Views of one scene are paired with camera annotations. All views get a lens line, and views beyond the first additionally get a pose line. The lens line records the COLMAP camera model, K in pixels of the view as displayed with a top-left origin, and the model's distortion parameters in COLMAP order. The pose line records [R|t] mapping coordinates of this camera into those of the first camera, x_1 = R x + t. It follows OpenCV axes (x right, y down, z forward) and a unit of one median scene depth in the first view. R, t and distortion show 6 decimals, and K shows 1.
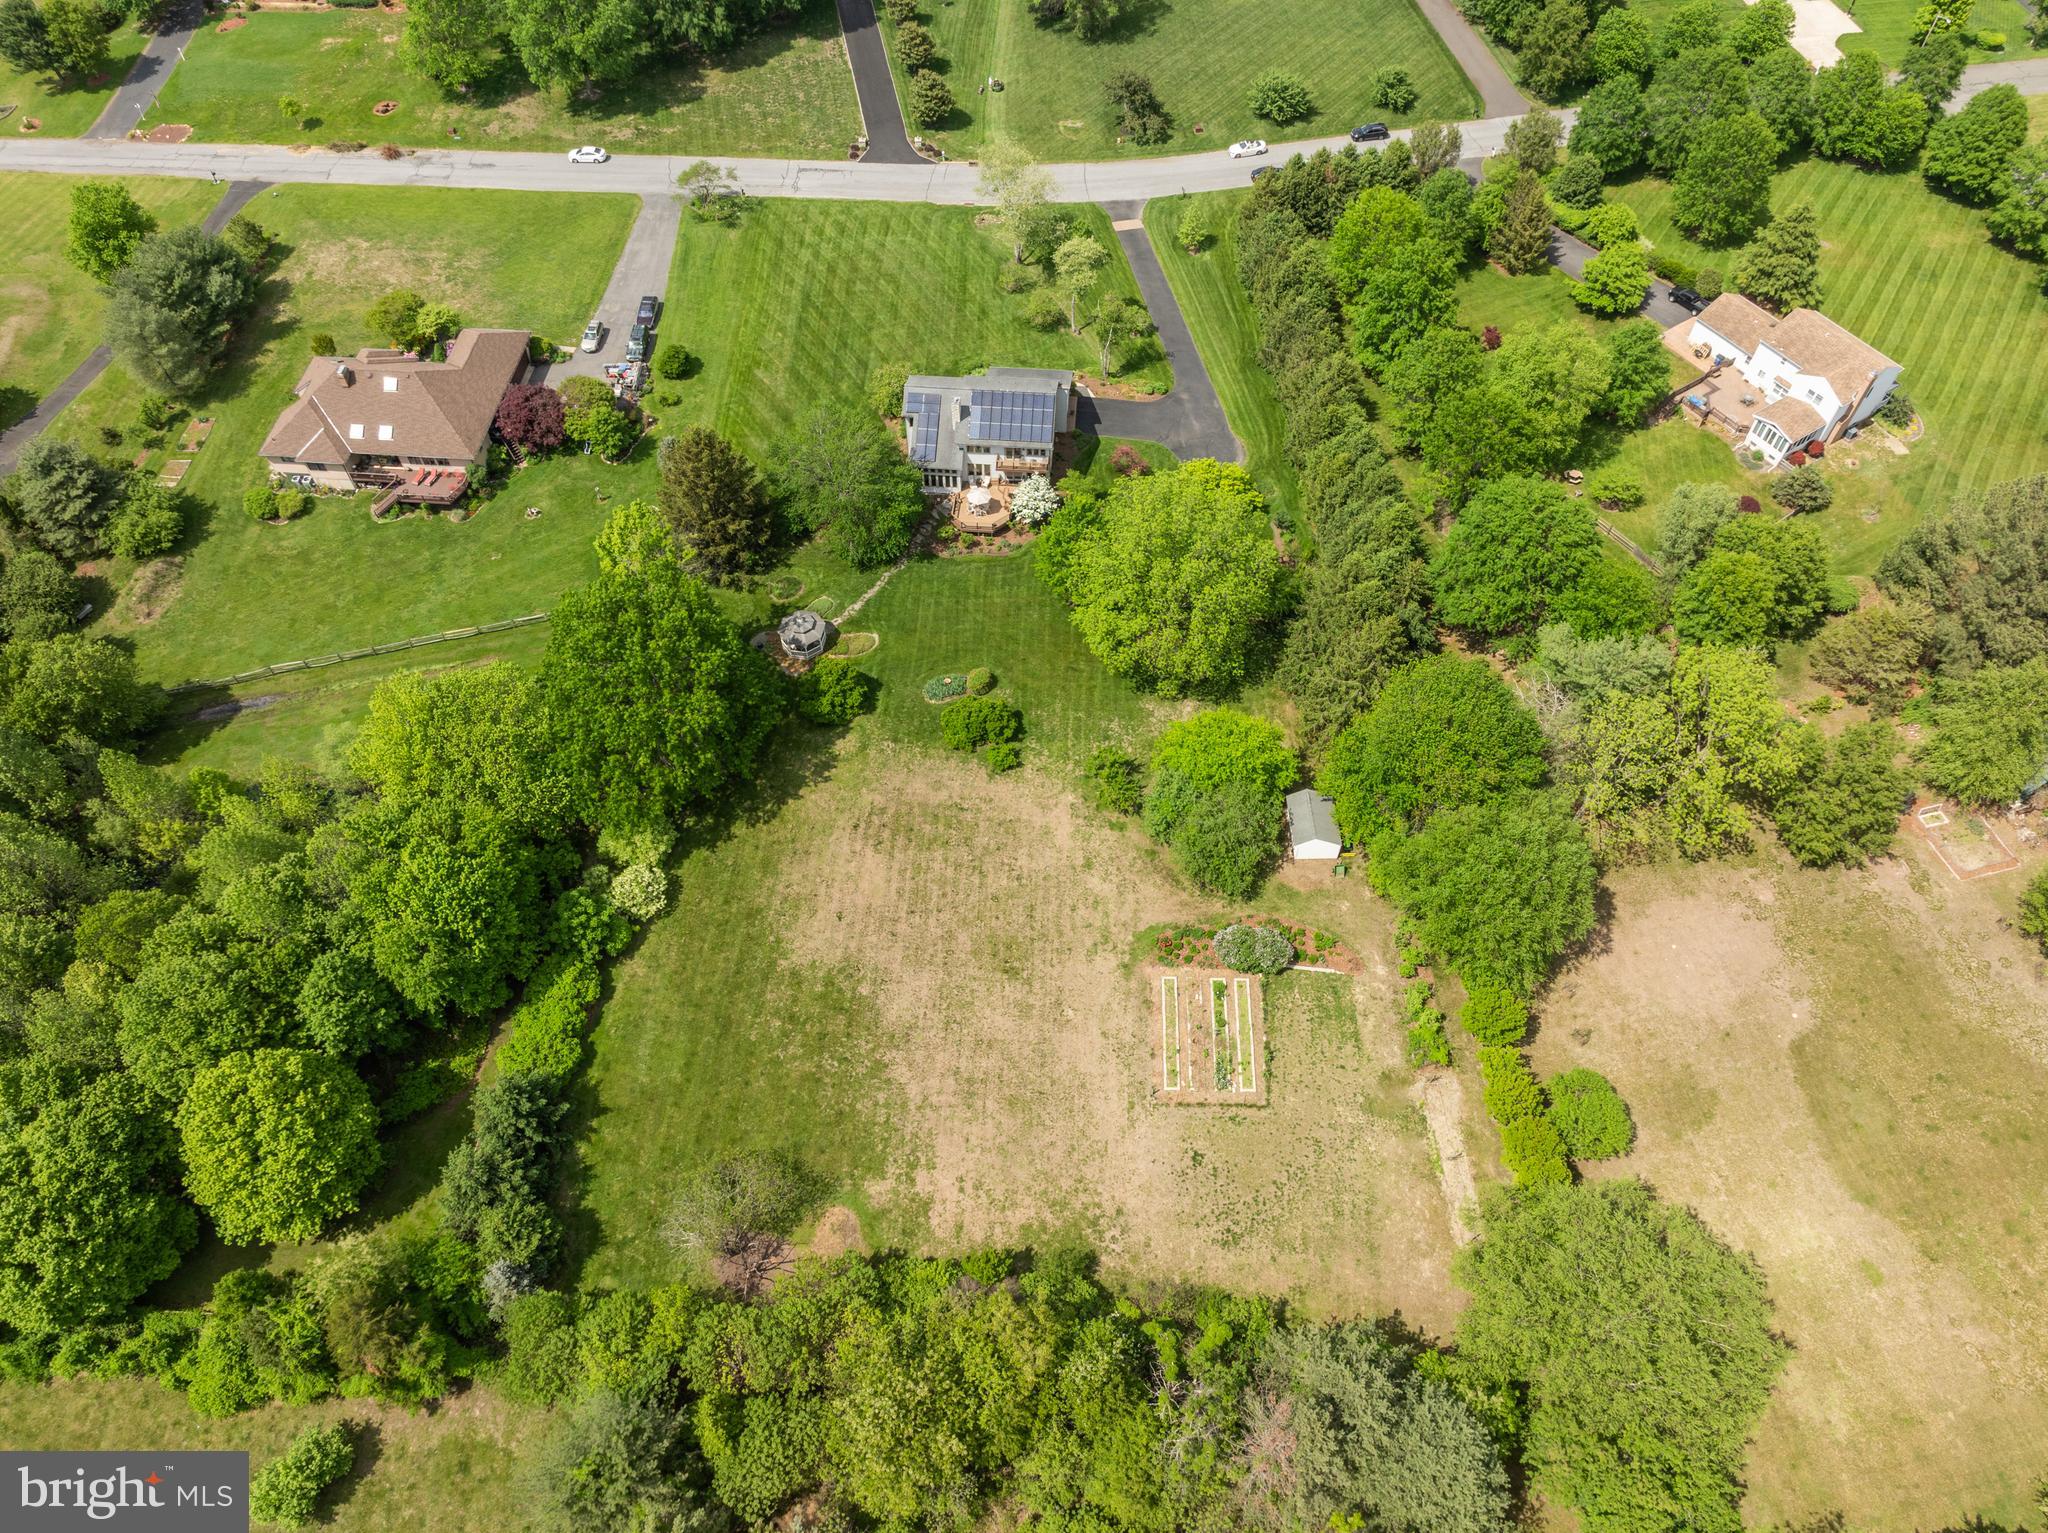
lens RADIAL K [[1440.7, 0, 1018.0], [0, 1440.7, 771.0], [0, 0, 1]] dist [-0.026893, 0.009728]
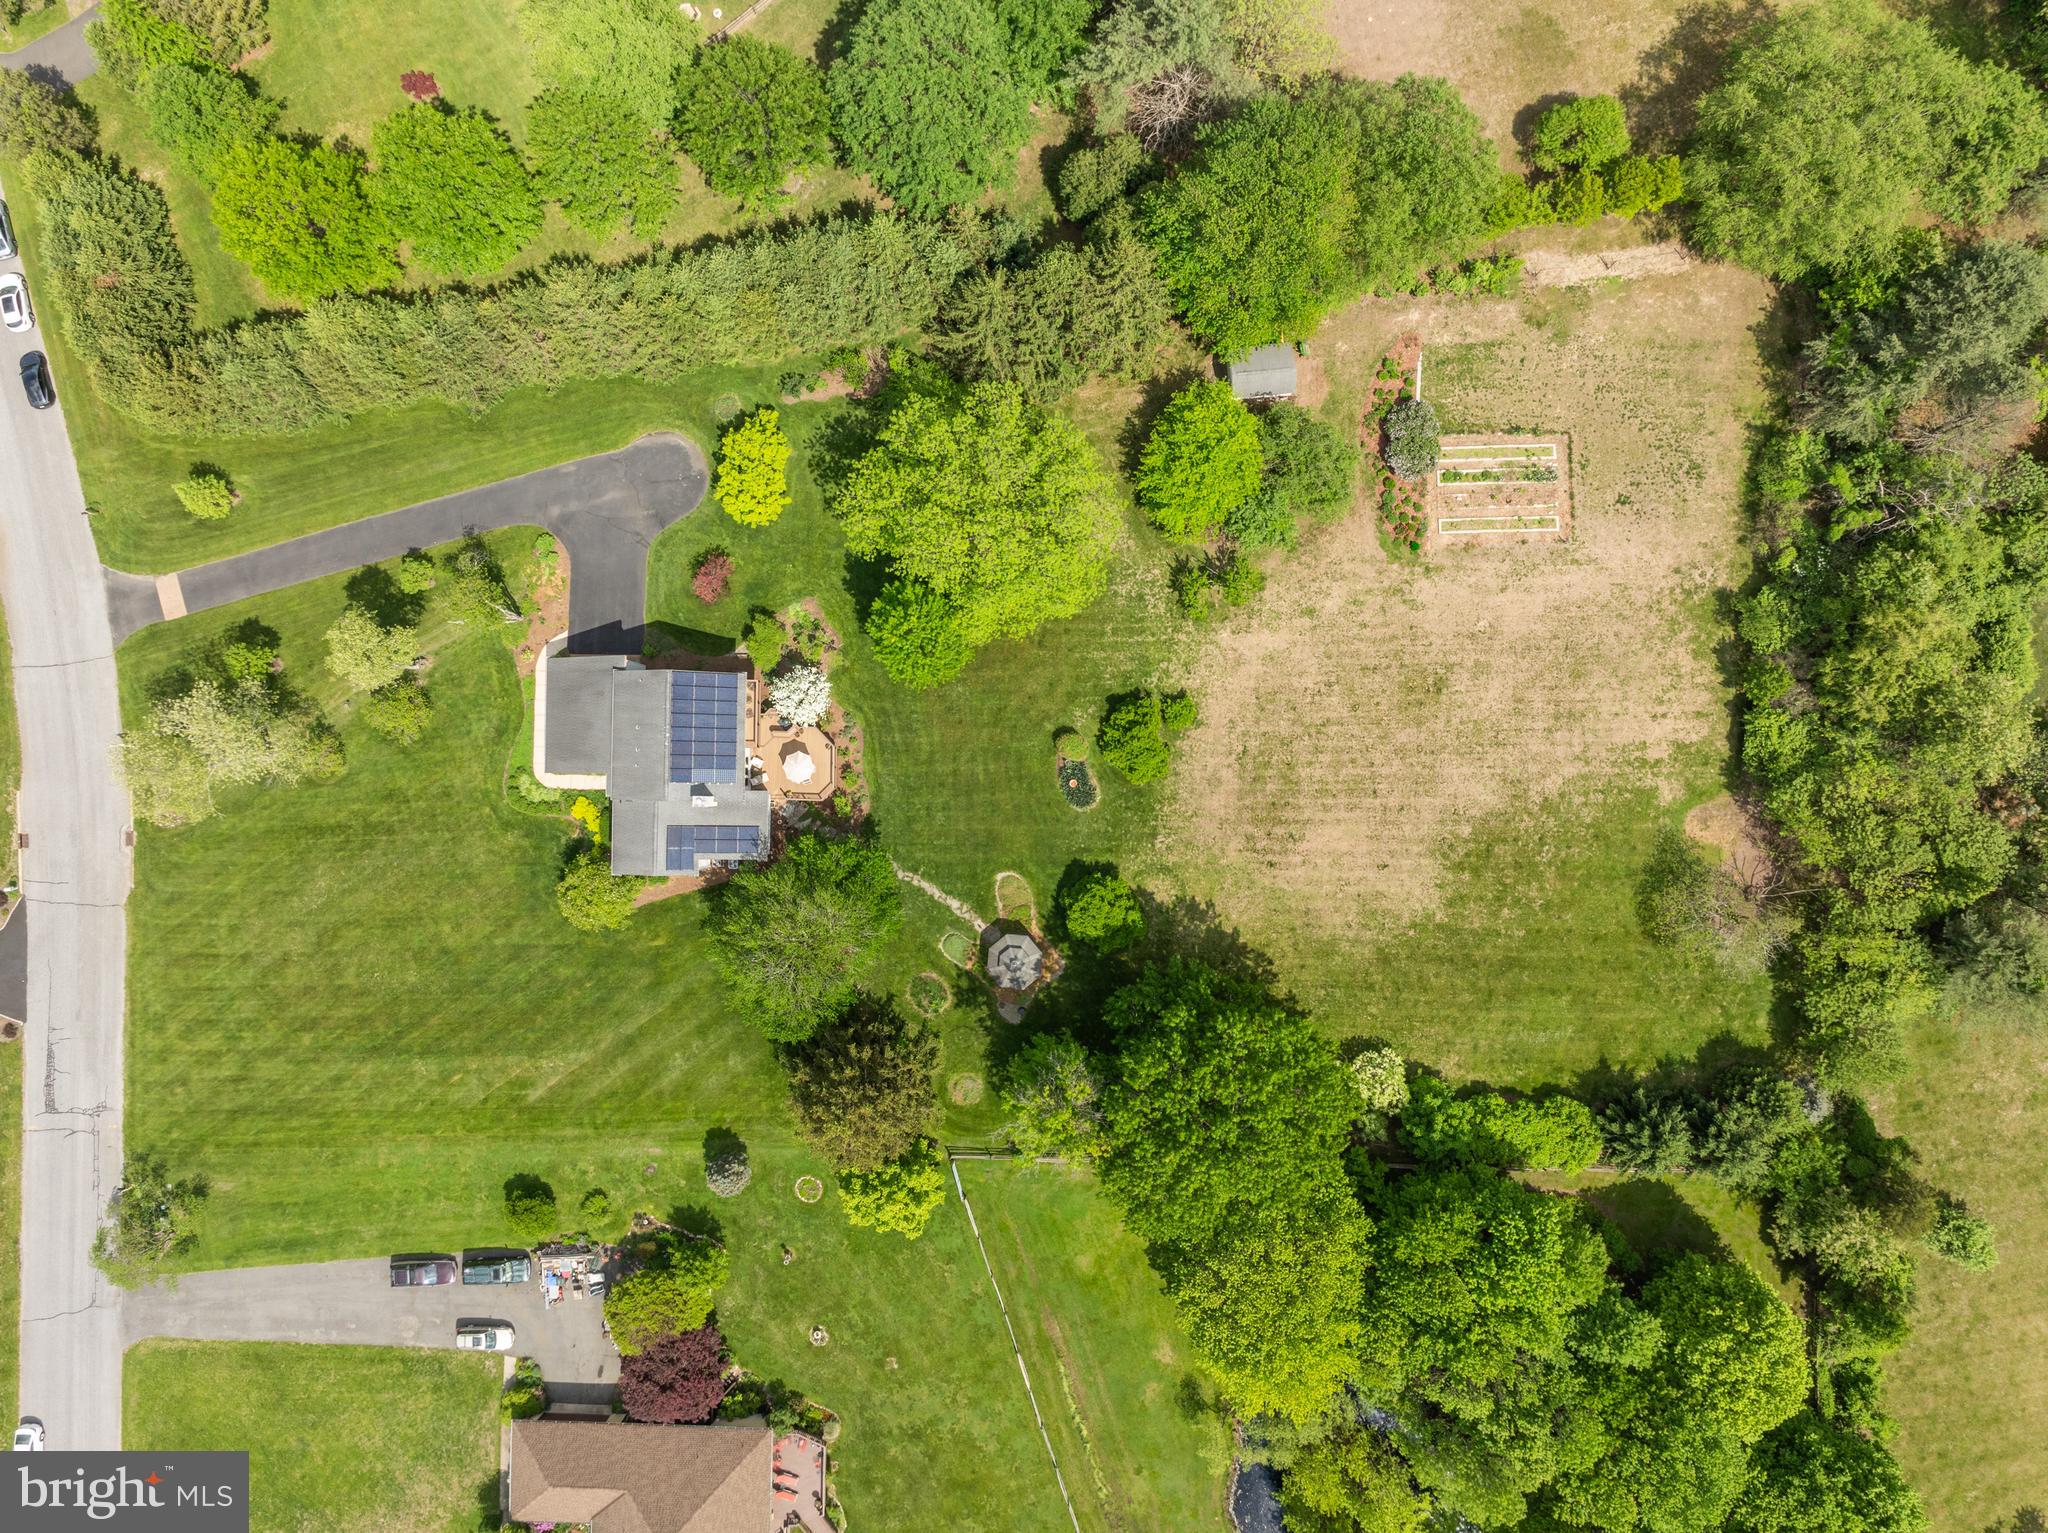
lens RADIAL K [[1440.7, 0, 1021.2], [0, 1440.7, 770.8], [0, 0, 1]] dist [-0.026893, 0.009728]
pose [[-0.064124, -0.997894, 0.009779, -0.044549], [0.818744, -0.047004, 0.572232, -0.541615], [-0.570567, 0.044701, 0.820033, 0.285908]]
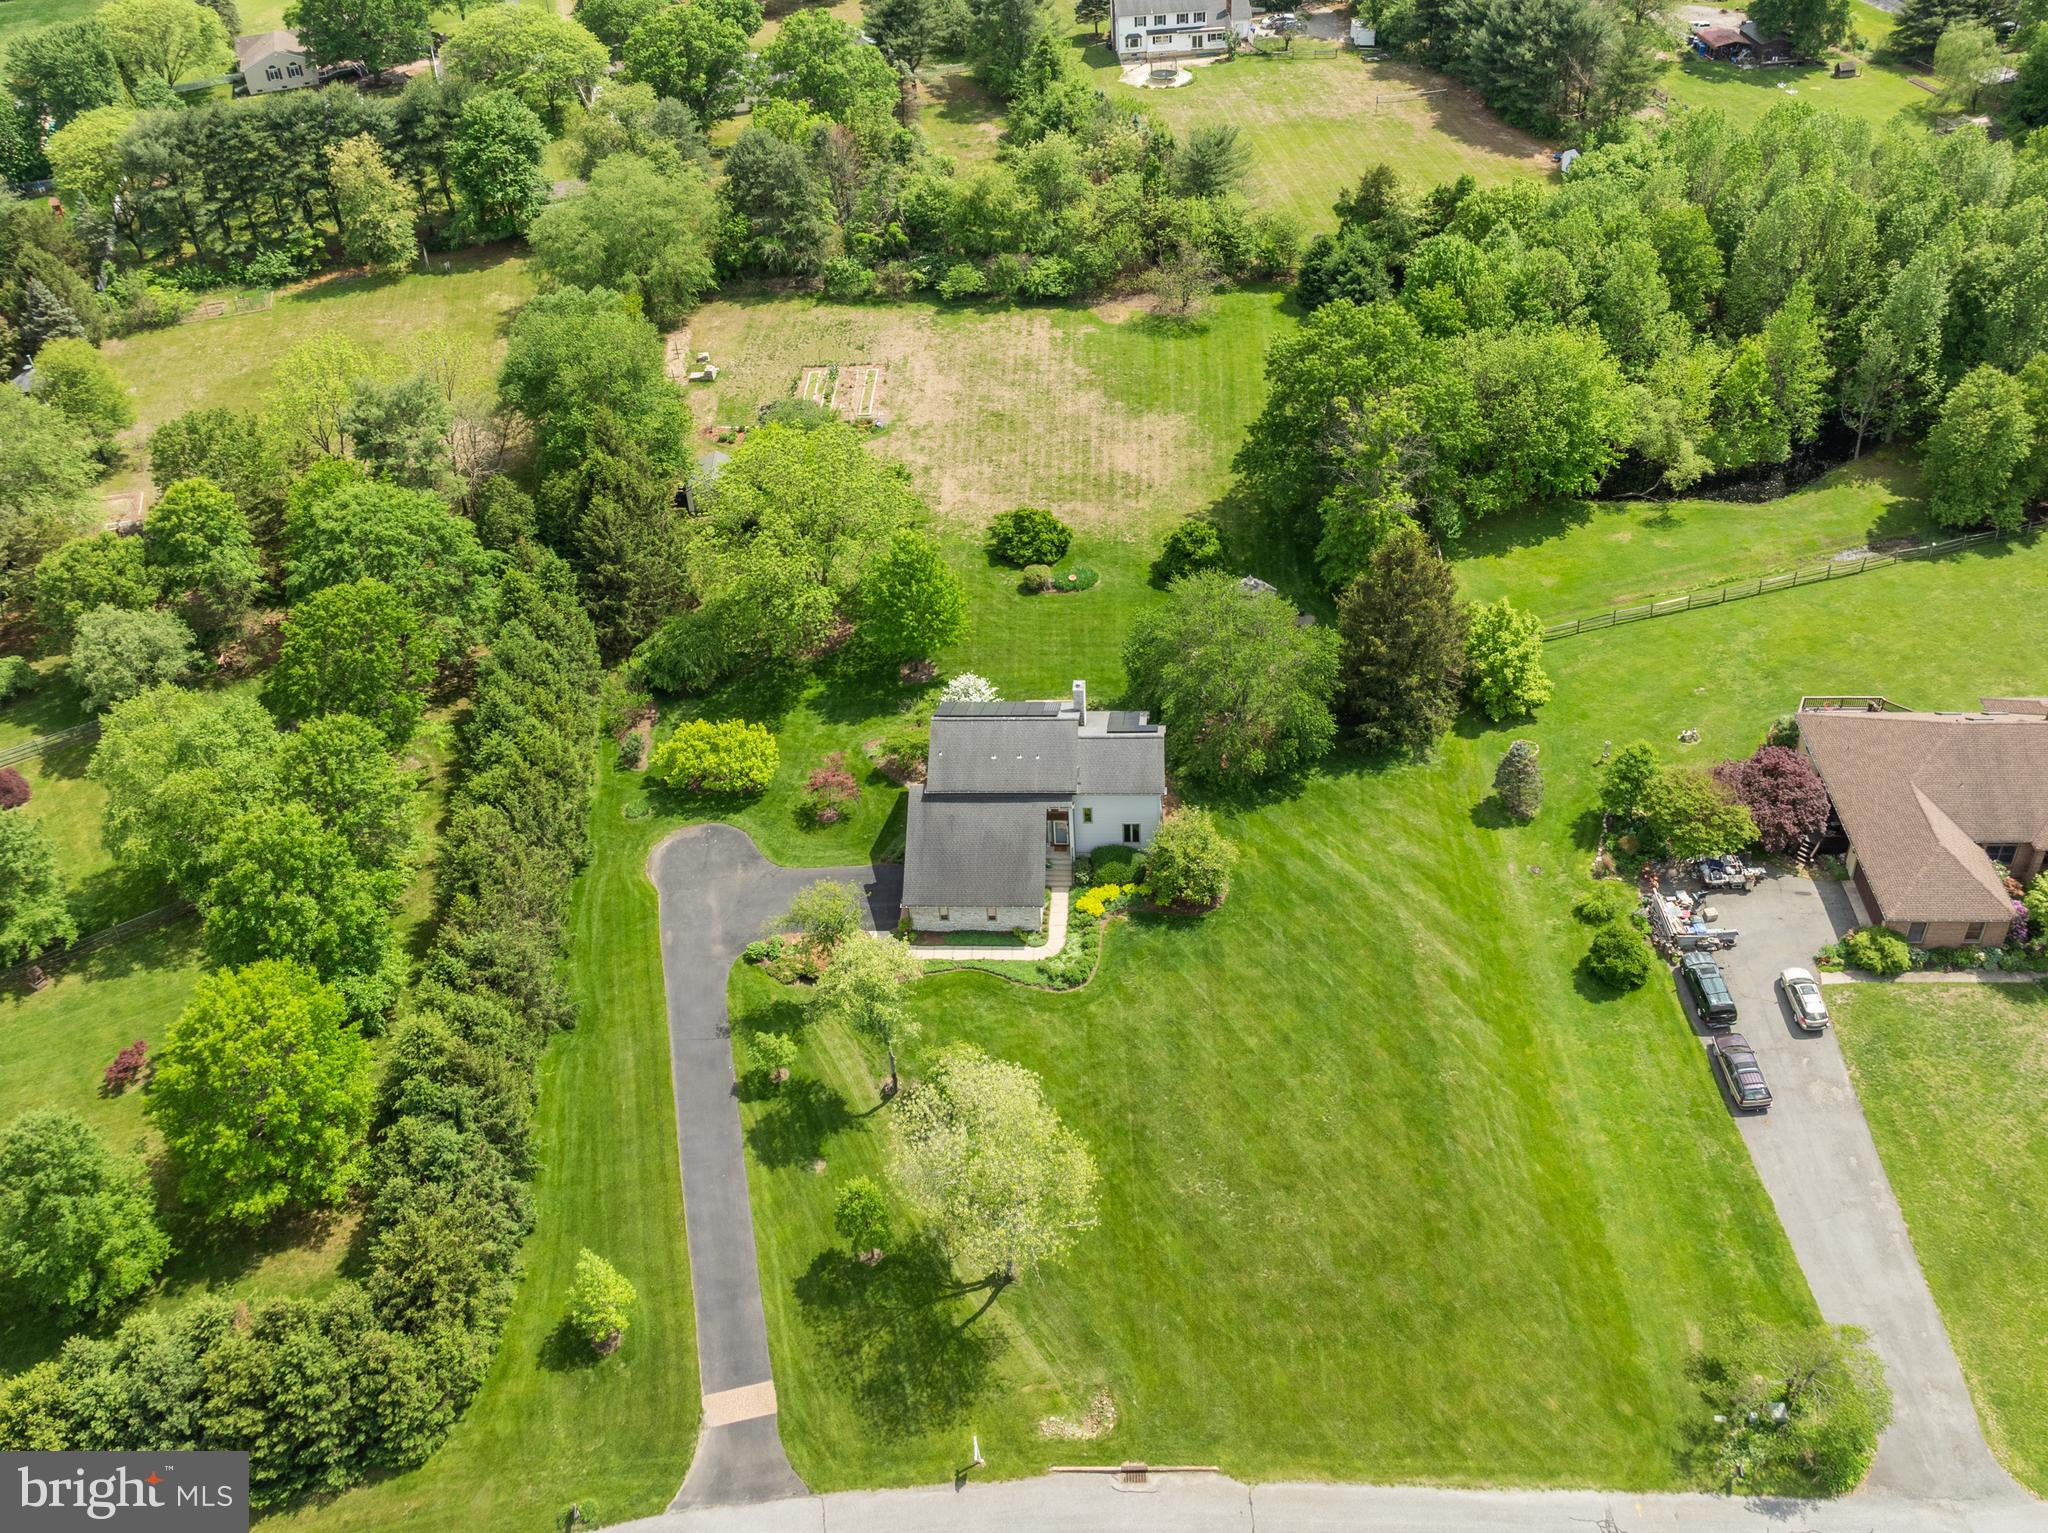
lens RADIAL K [[1828.9, 0, 1020.4], [0, 1828.9, 642.3], [0, 0, 1]] dist [-0.023619, -0.002317]
pose [[-0.998257, 0.057124, 0.014859, -0.029095], [0.015130, 0.004304, 0.999876, -1.106438], [0.057053, 0.998358, -0.005160, 0.969070]]
